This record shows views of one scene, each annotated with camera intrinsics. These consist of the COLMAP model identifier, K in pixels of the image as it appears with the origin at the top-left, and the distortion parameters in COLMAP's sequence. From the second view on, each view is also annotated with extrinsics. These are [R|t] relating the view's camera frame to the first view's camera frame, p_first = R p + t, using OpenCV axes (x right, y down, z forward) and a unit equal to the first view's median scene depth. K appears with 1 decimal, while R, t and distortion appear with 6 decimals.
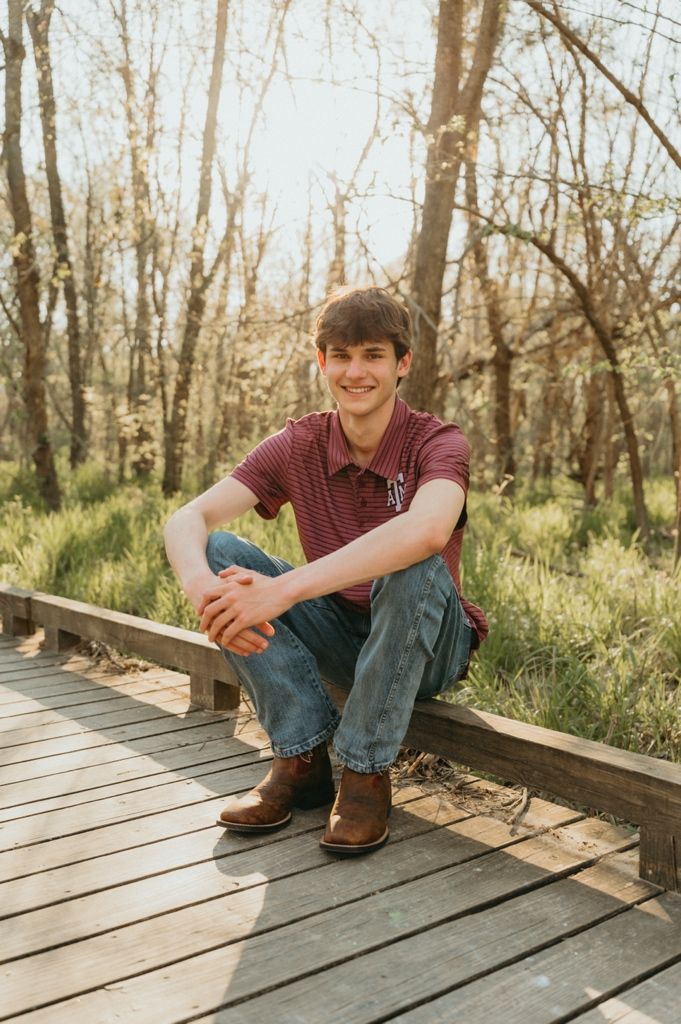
lens RADIAL K [[1052.5, 0, 344.0], [0, 1052.5, 529.7], [0, 0, 1]] dist [0.021930, 0.000541]
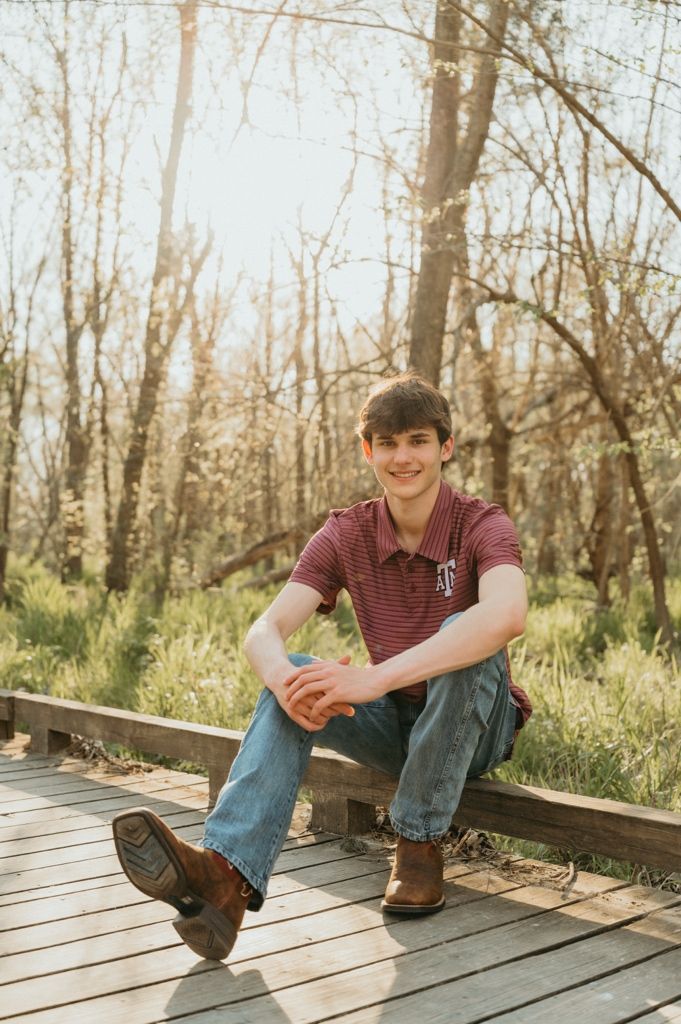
lens RADIAL K [[1304.7, 0, 340.5], [0, 1304.7, 512.0], [0, 0, 1]] dist [-0.056003, -0.005776]
pose [[0.999292, 0.001772, 0.037592, -0.051694], [0.002081, 0.994761, -0.102203, 0.019115], [-0.037576, 0.102209, 0.994053, -0.142048]]
